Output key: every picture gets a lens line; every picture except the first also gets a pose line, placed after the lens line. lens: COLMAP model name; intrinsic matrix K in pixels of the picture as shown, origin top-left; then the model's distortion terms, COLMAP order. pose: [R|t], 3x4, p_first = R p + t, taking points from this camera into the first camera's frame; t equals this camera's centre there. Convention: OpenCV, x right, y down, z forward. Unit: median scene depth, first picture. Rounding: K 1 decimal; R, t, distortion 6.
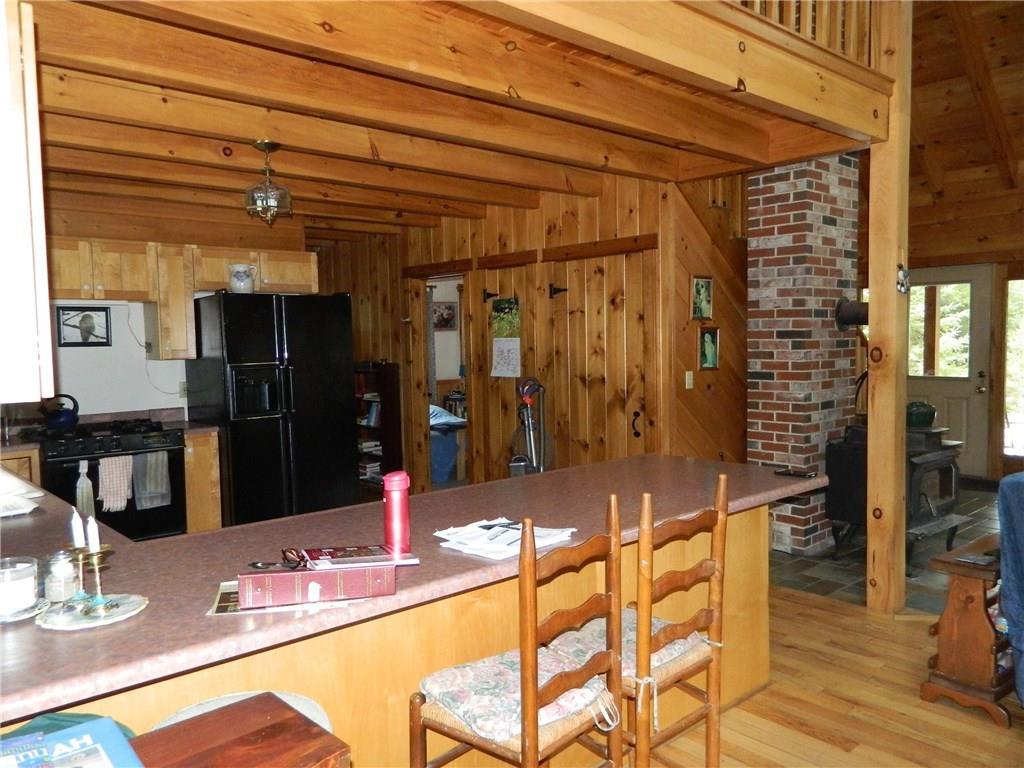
lens RADIAL K [[771.8, 0, 500.6], [0, 771.8, 383.7], [0, 0, 1]] dist [0.026528, -0.015697]
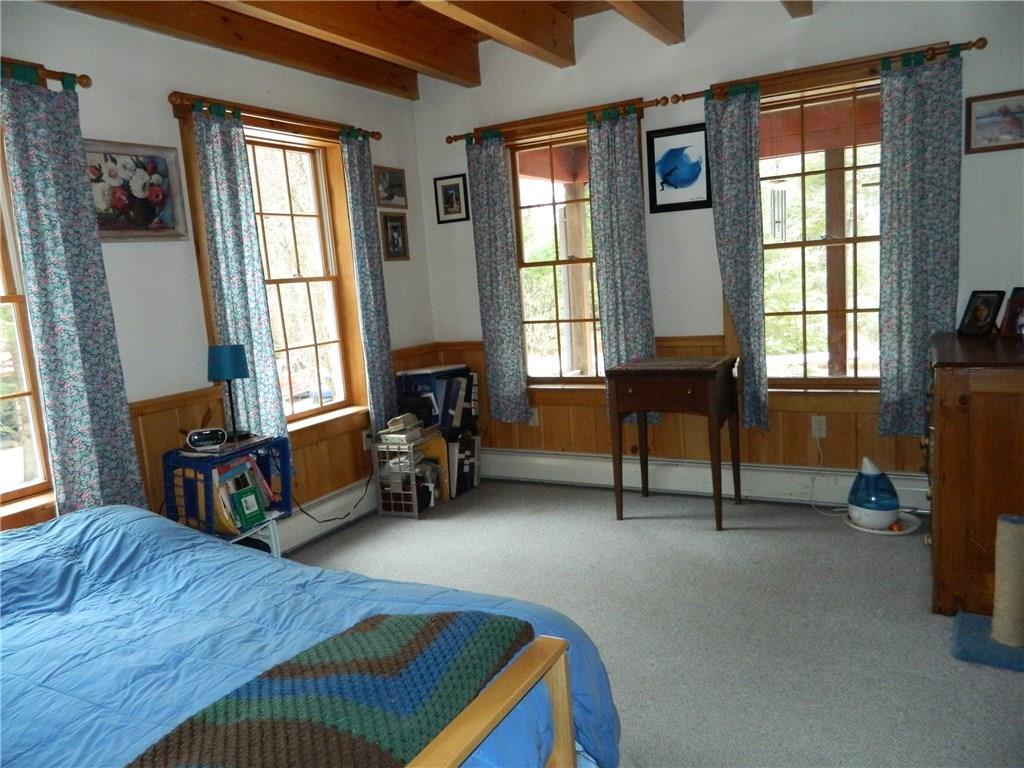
lens RADIAL K [[771.8, 0, 513.1], [0, 771.8, 383.1], [0, 0, 1]] dist [0.026528, -0.015697]
pose [[0.936816, -0.098393, 0.335699, -0.043846], [0.075075, 0.993819, 0.081780, -0.026949], [-0.341670, -0.051410, 0.938413, 0.665093]]
